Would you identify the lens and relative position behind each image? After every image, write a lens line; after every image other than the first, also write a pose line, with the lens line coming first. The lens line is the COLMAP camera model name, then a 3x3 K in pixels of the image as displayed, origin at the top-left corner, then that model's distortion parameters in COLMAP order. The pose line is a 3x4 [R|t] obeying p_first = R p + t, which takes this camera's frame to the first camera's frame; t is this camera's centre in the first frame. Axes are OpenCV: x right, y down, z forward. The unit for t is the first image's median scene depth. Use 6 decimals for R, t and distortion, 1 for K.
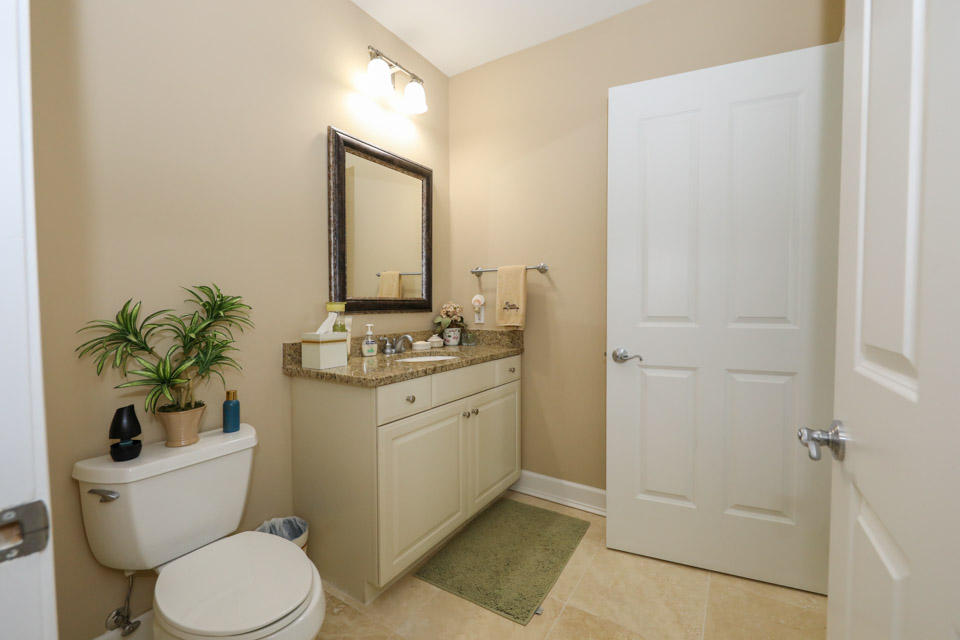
lens RADIAL K [[402.9, 0, 482.0], [0, 402.9, 313.1], [0, 0, 1]] dist [-0.001201, 0.000084]
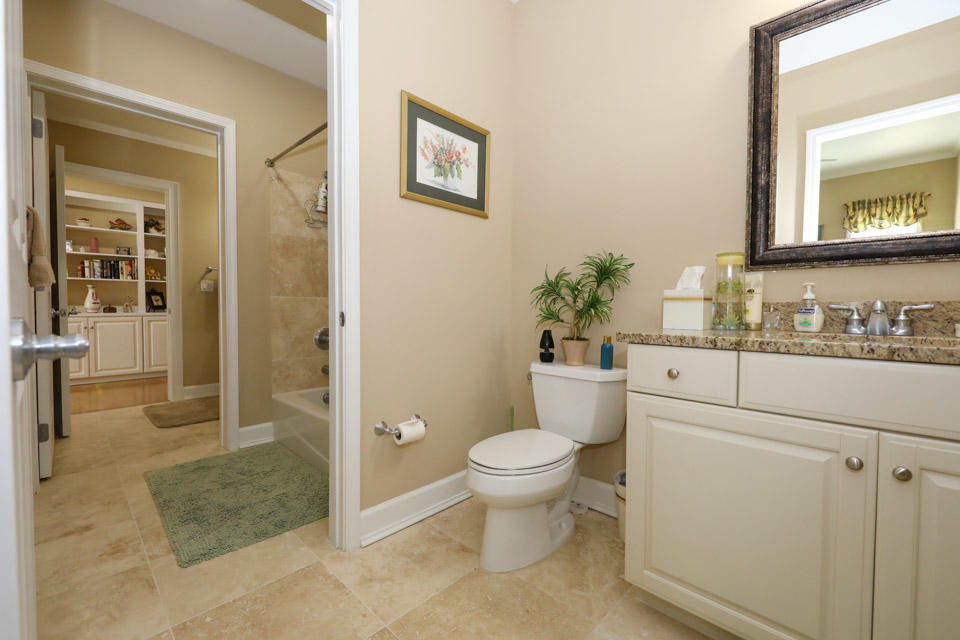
lens RADIAL K [[402.9, 0, 480.7], [0, 402.9, 317.9], [0, 0, 1]] dist [-0.001201, 0.000084]
pose [[-0.203612, 0.027834, -0.978656, 0.575203], [-0.028503, 0.999004, 0.034343, 0.095974], [0.978637, 0.034887, -0.202616, 0.778581]]
